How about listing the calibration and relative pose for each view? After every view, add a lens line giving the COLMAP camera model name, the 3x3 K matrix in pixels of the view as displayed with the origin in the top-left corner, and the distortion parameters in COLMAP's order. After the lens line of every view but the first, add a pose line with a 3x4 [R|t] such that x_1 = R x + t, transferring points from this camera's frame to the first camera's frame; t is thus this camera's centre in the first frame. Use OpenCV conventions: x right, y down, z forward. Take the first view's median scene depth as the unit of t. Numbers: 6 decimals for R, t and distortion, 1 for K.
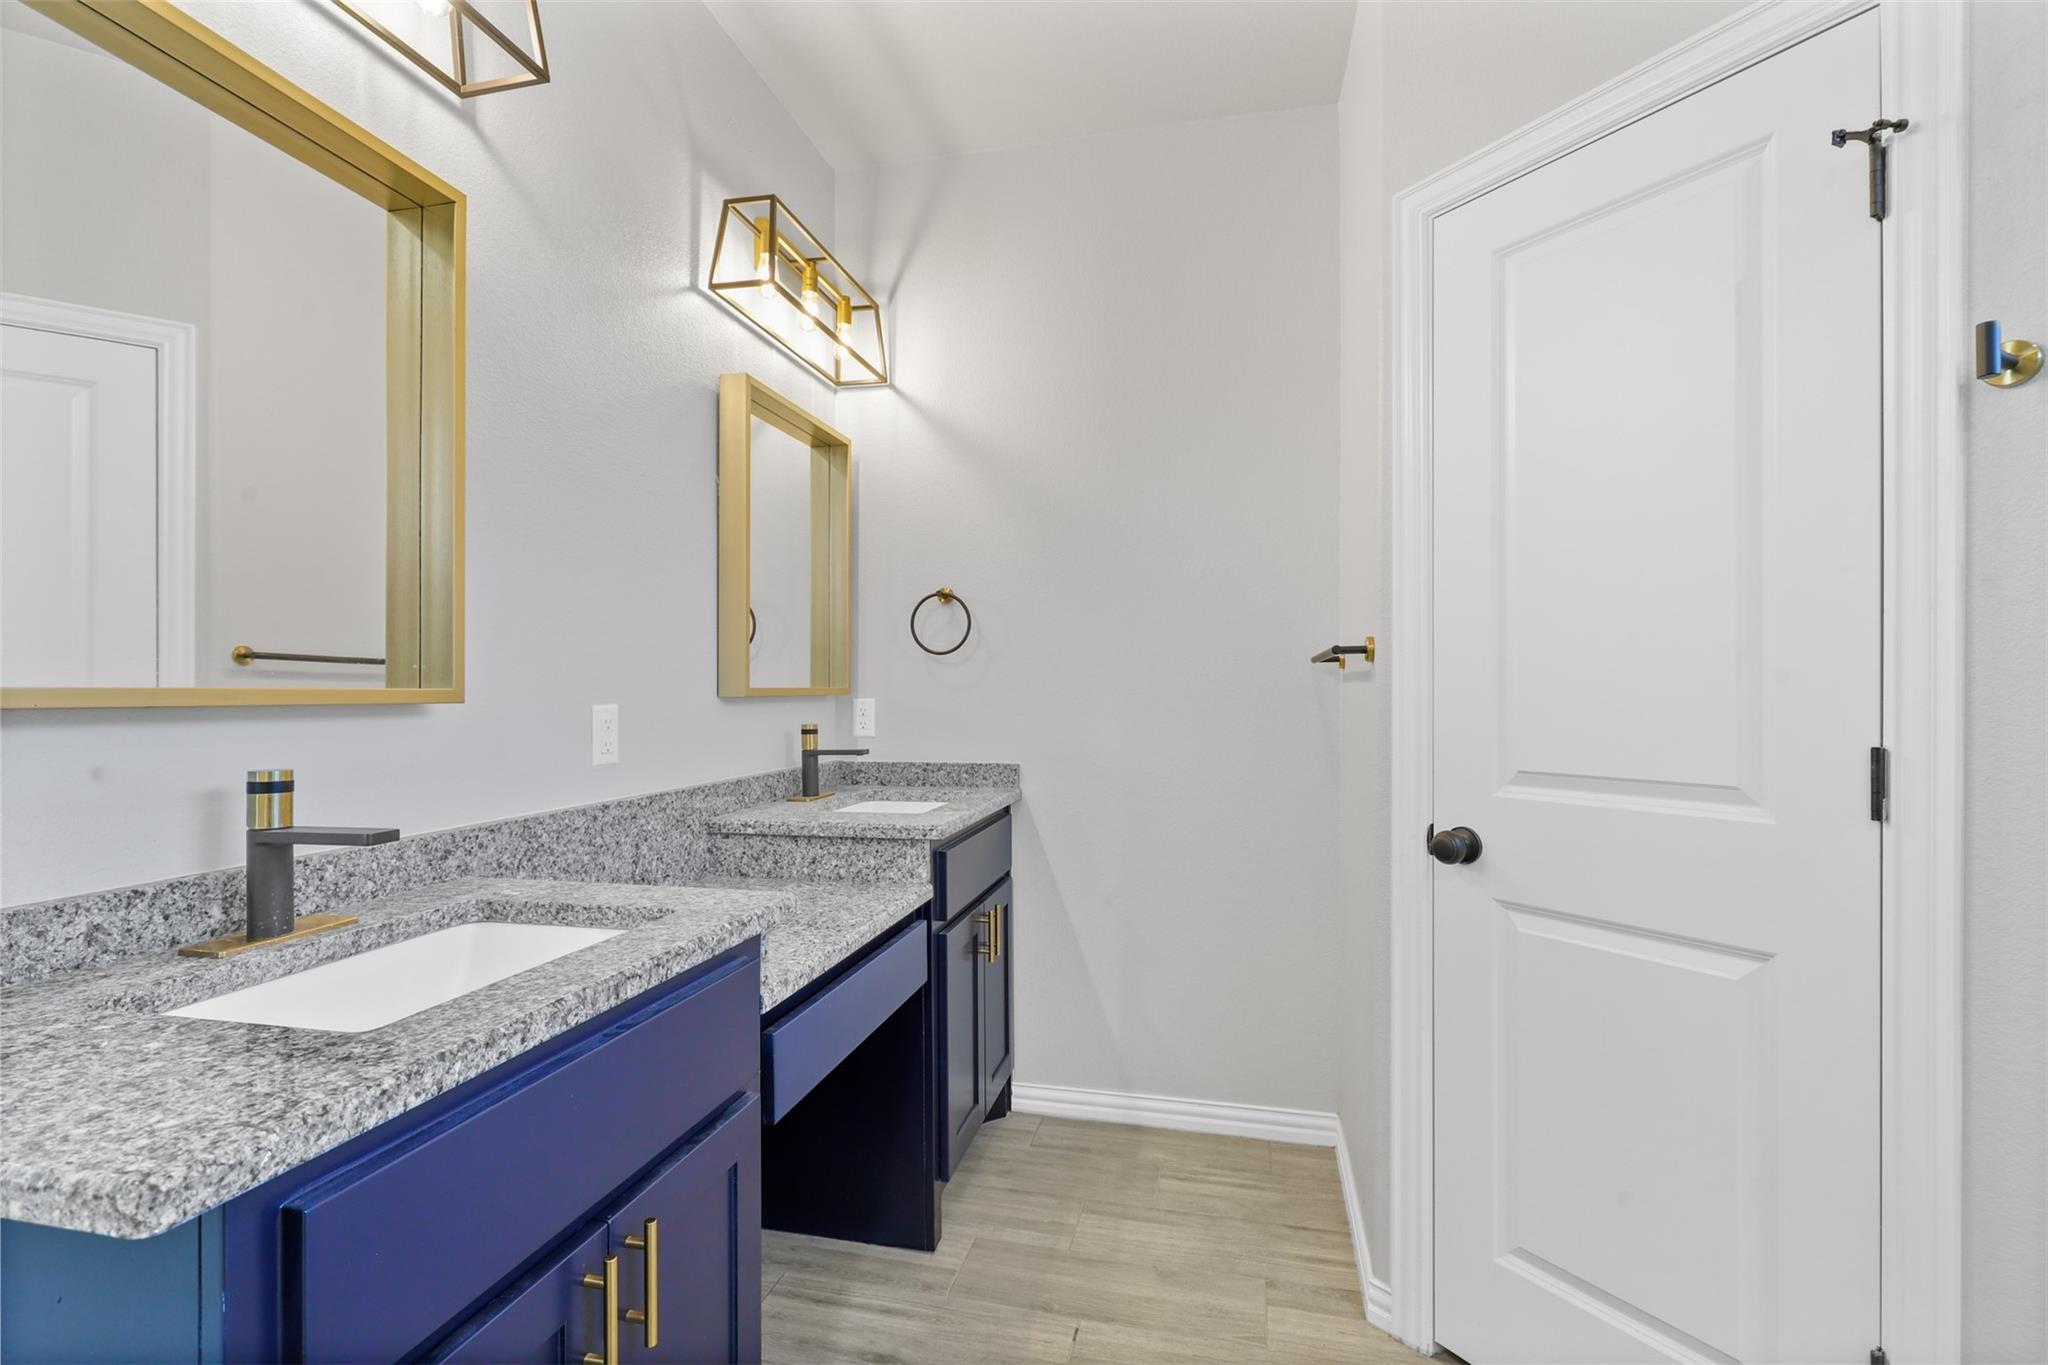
lens RADIAL K [[936.1, 0, 1021.8], [0, 936.1, 689.9], [0, 0, 1]] dist [0.002470, 0.000133]
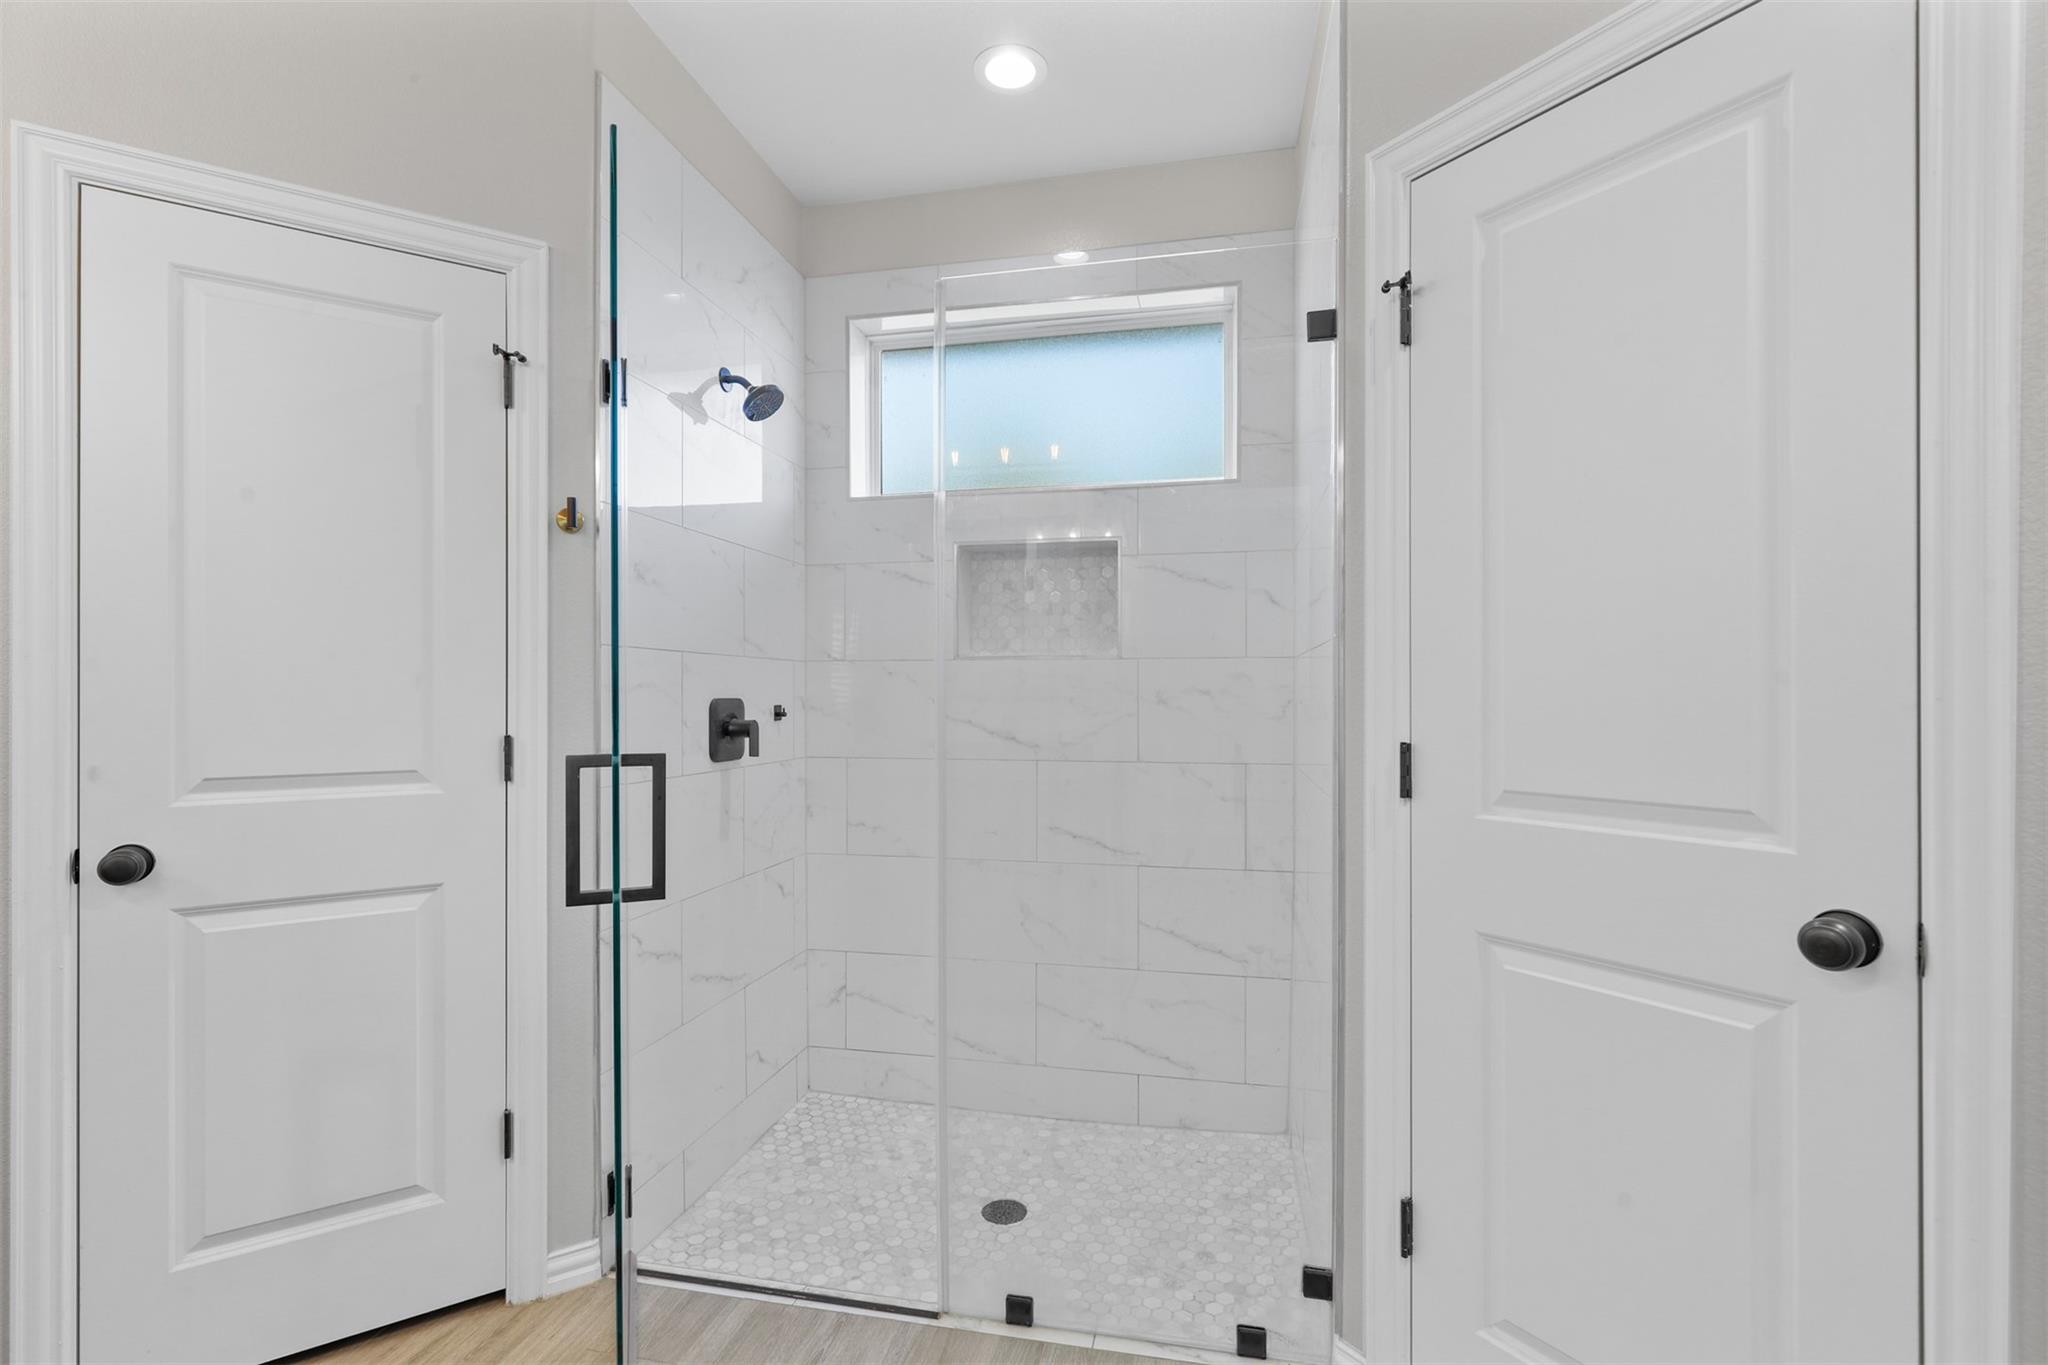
lens RADIAL K [[936.1, 0, 1021.8], [0, 936.1, 689.9], [0, 0, 1]] dist [0.002470, 0.000133]
pose [[-0.026562, 0.002506, 0.999644, -0.638044], [-0.000636, 0.999997, -0.002524, -0.012025], [-0.999647, -0.000702, -0.026560, 0.141641]]
